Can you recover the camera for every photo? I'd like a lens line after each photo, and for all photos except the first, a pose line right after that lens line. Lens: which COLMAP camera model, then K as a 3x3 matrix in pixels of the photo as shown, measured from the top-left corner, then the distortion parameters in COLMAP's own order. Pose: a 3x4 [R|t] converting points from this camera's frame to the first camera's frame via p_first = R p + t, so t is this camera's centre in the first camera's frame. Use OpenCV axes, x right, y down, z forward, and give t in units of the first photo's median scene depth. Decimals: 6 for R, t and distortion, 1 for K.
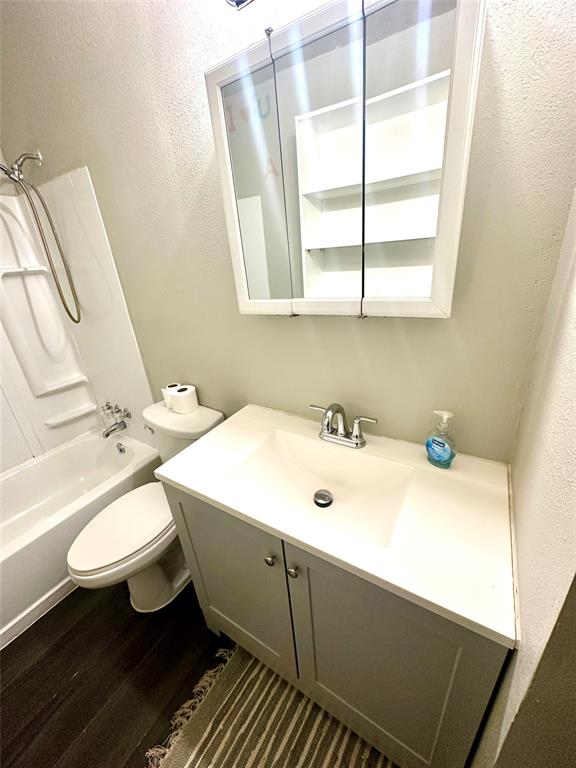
lens RADIAL K [[305.6, 0, 289.2], [0, 305.6, 385.2], [0, 0, 1]] dist [-0.005203, 0.001190]
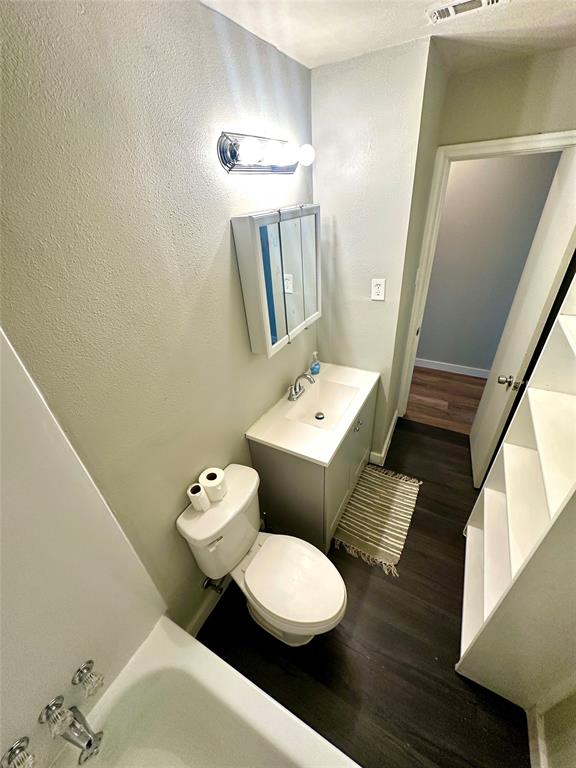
lens RADIAL K [[305.6, 0, 287.8], [0, 305.6, 385.1], [0, 0, 1]] dist [-0.005203, 0.001190]
pose [[-0.038925, -0.452523, 0.890903, -1.064500], [0.459668, 0.783533, 0.418069, -0.491251], [-0.887237, 0.425793, 0.177512, 0.490042]]
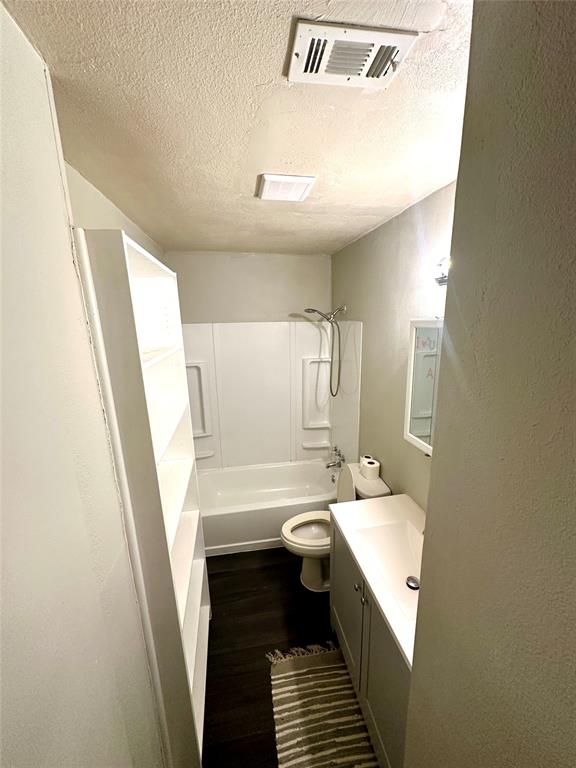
lens RADIAL K [[305.6, 0, 285.0], [0, 305.6, 383.5], [0, 0, 1]] dist [-0.005203, 0.001190]
pose [[0.658979, 0.221493, -0.718809, 0.354287], [-0.324487, 0.945871, -0.006018, -0.203764], [0.678568, 0.237210, 0.695181, -0.408119]]
